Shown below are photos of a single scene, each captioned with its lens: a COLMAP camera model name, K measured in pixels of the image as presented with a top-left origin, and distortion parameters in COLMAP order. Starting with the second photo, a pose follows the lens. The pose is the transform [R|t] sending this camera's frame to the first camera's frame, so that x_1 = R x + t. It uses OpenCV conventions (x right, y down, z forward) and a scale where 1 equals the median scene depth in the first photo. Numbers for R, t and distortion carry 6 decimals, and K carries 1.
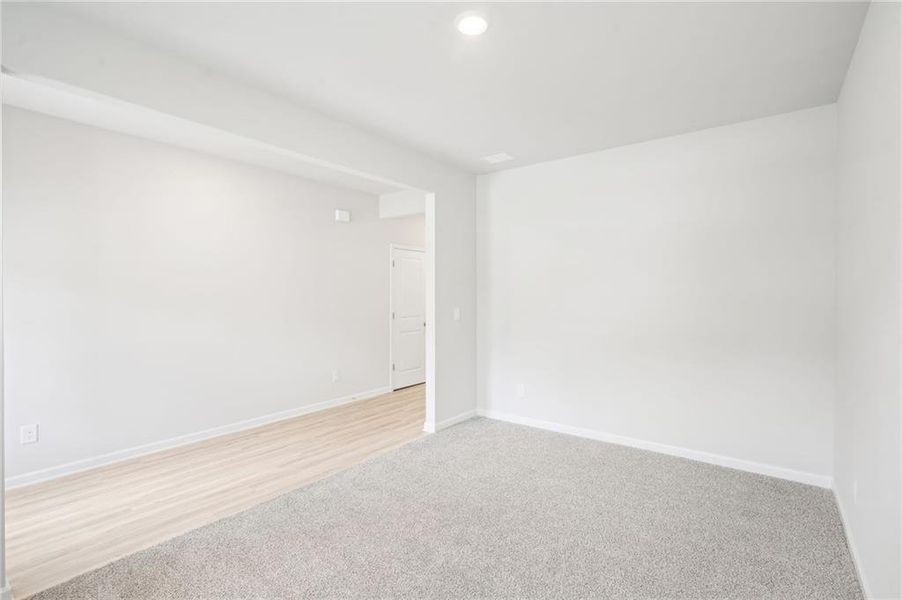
lens RADIAL K [[415.2, 0, 449.2], [0, 415.2, 297.7], [0, 0, 1]] dist [-0.004117, 0.000138]
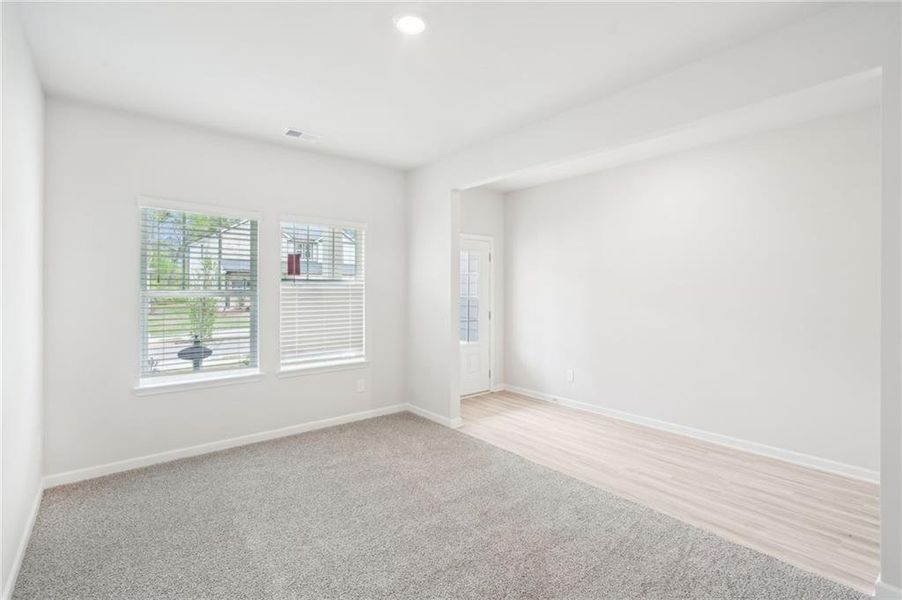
lens RADIAL K [[415.2, 0, 449.2], [0, 415.2, 297.7], [0, 0, 1]] dist [-0.004117, 0.000138]
pose [[-0.213599, 0.016712, -0.976778, 0.562012], [-0.010405, 0.999758, 0.019381, -0.004282], [0.976866, 0.014303, -0.213373, 0.728306]]
